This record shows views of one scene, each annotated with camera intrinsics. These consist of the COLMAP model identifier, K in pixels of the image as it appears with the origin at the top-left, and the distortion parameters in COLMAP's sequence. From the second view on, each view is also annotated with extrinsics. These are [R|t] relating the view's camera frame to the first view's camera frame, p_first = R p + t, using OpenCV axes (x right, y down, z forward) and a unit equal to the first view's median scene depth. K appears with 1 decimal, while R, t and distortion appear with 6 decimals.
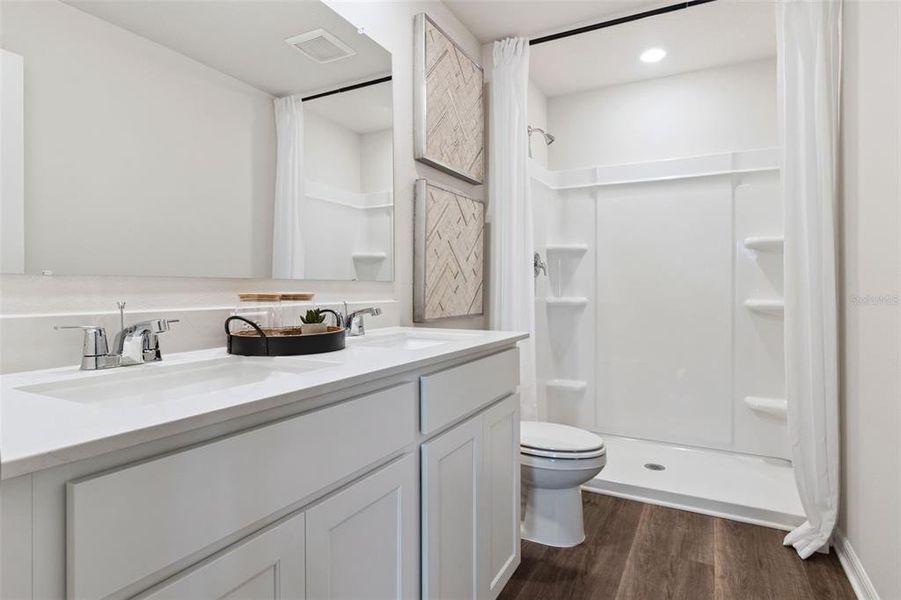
lens RADIAL K [[485.5, 0, 453.8], [0, 485.5, 292.5], [0, 0, 1]] dist [0.000187, 0.000918]
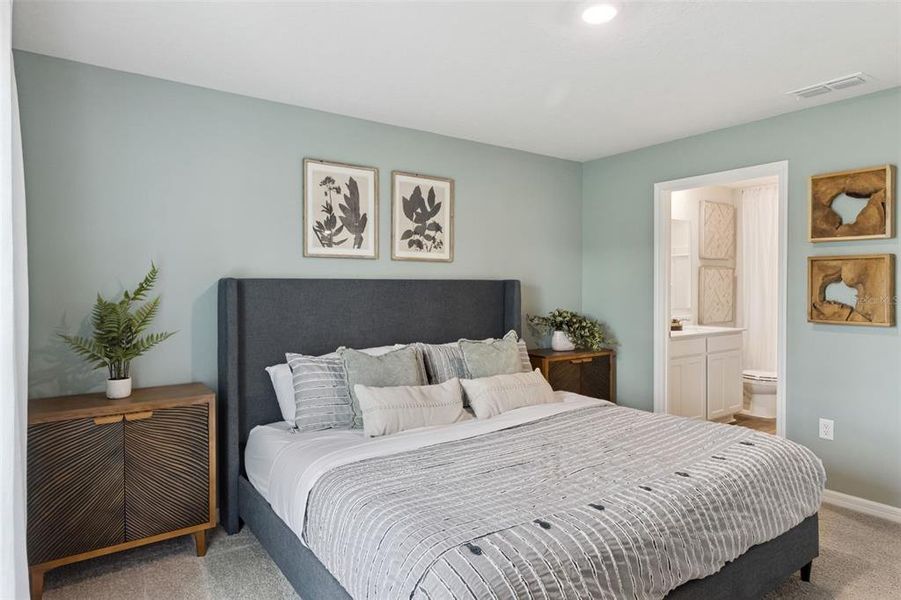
lens RADIAL K [[511.4, 0, 466.6], [0, 511.4, 299.3], [0, 0, 1]] dist [0.004598, 0.000706]
pose [[0.897952, 0.003494, -0.440080, 0.001748], [0.000883, 0.999952, 0.009740, -0.086771], [0.440093, -0.009135, 0.897906, -1.783021]]
